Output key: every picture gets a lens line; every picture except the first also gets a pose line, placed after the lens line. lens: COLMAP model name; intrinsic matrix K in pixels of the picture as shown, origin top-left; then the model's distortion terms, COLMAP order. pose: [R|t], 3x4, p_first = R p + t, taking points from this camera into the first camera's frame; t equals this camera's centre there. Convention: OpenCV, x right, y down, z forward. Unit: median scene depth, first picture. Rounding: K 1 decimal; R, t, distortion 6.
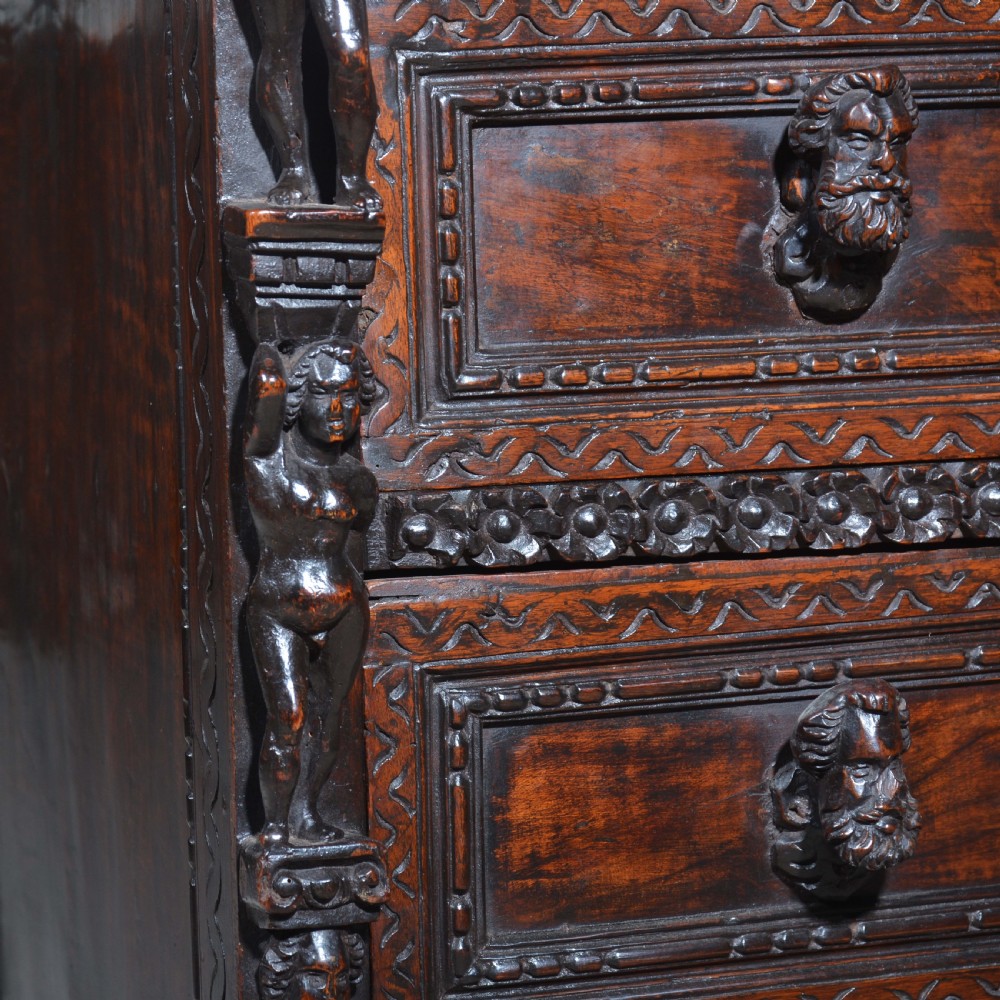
lens RADIAL K [[3325.1, 0, 500.0], [0, 3325.1, 500.6], [0, 0, 1]] dist [0.122964, 0.000000]
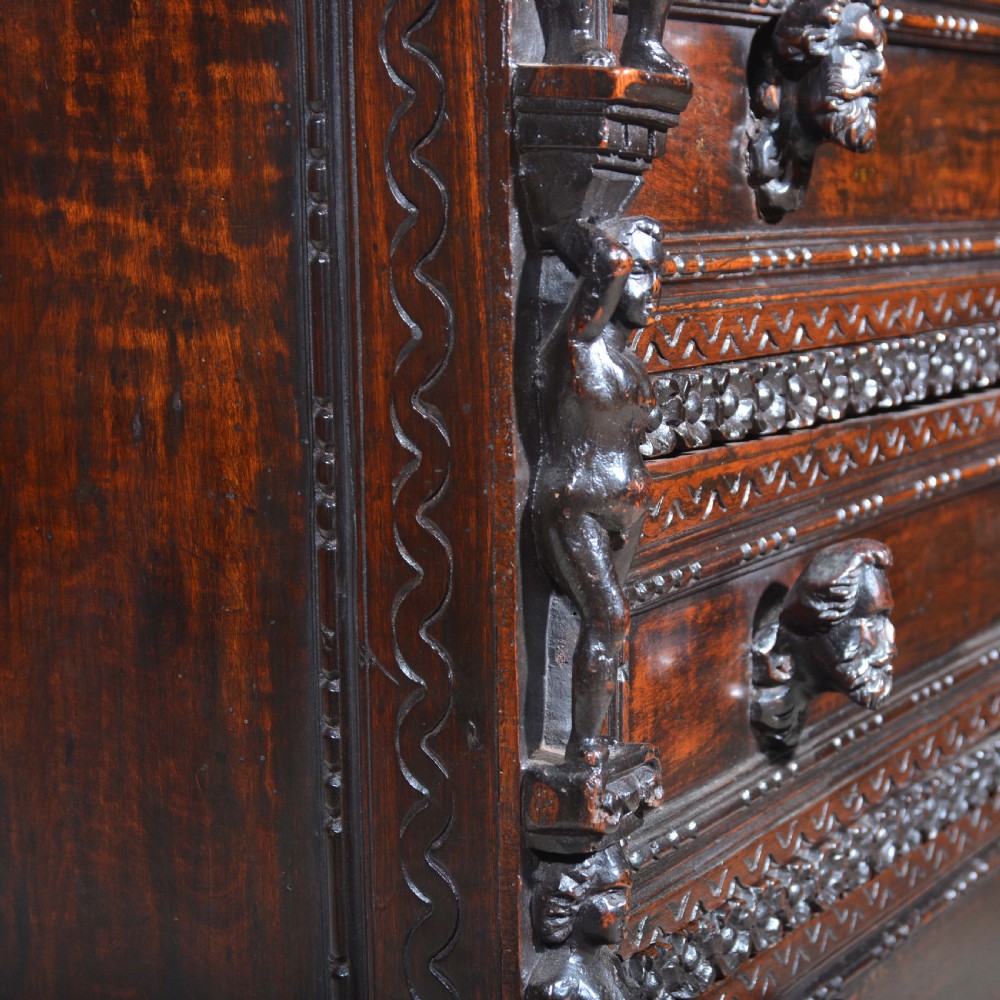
lens RADIAL K [[2261.3, 0, 500.5], [0, 2261.3, 499.8], [0, 0, 1]] dist [0.068538, 0.000000]
pose [[0.711592, -0.070317, 0.699066, -0.498681], [0.066569, 0.997251, 0.032549, 0.007602], [-0.699432, 0.023374, 0.714316, 0.536948]]
